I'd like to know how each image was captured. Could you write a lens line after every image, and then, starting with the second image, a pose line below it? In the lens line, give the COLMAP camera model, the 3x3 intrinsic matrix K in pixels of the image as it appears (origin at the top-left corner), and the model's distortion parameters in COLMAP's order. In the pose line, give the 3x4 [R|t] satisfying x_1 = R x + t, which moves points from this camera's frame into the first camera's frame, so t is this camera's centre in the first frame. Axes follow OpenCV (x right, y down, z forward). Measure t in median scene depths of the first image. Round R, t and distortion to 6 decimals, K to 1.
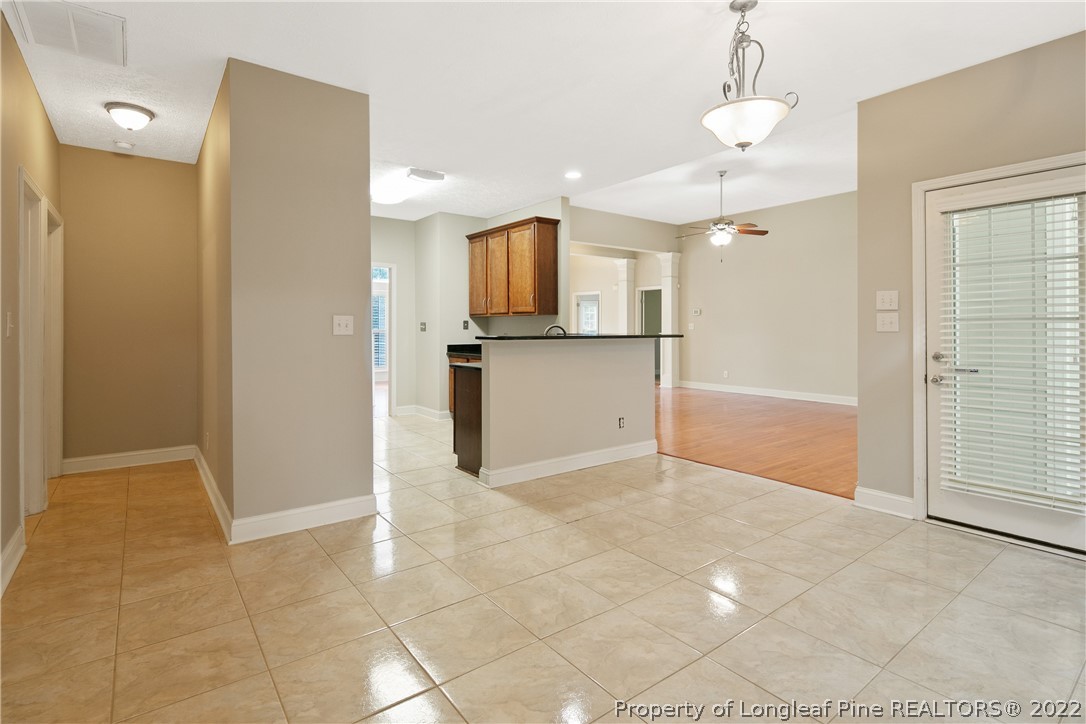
lens RADIAL K [[534.2, 0, 545.2], [0, 534.2, 323.7], [0, 0, 1]] dist [0.004839, -0.006094]
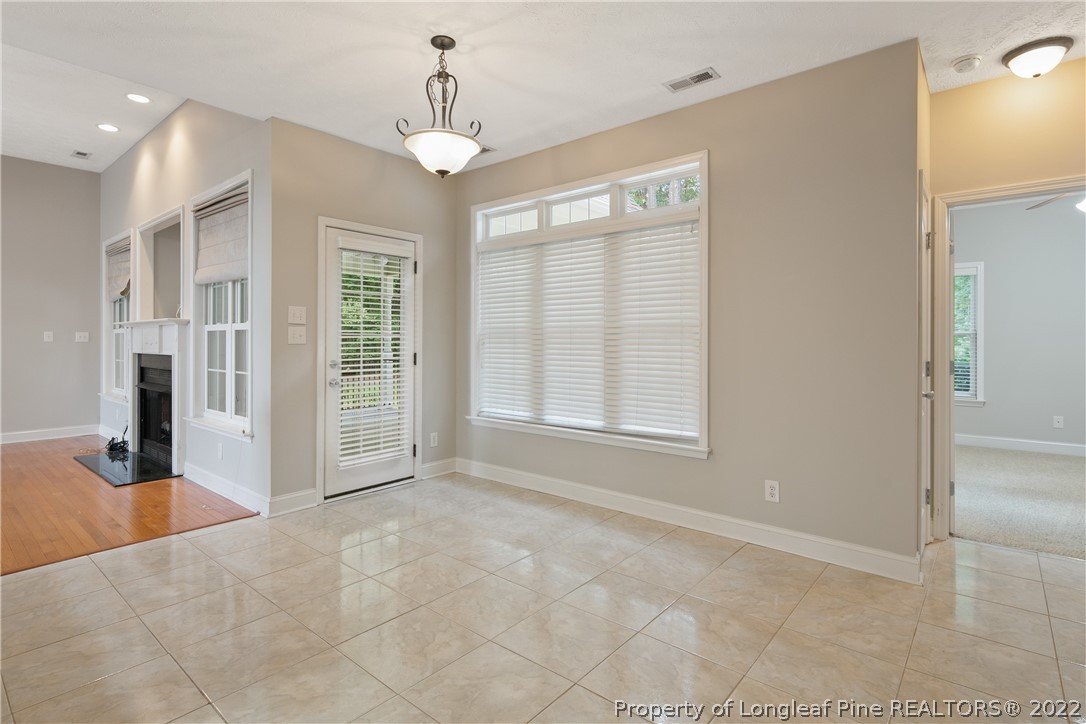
lens RADIAL K [[534.2, 0, 540.8], [0, 534.2, 338.7], [0, 0, 1]] dist [0.004839, -0.006094]
pose [[-0.227008, 0.004549, 0.973882, -0.586562], [-0.011184, 0.999911, -0.007277, 0.007065], [-0.973829, -0.012544, -0.226937, 0.841528]]
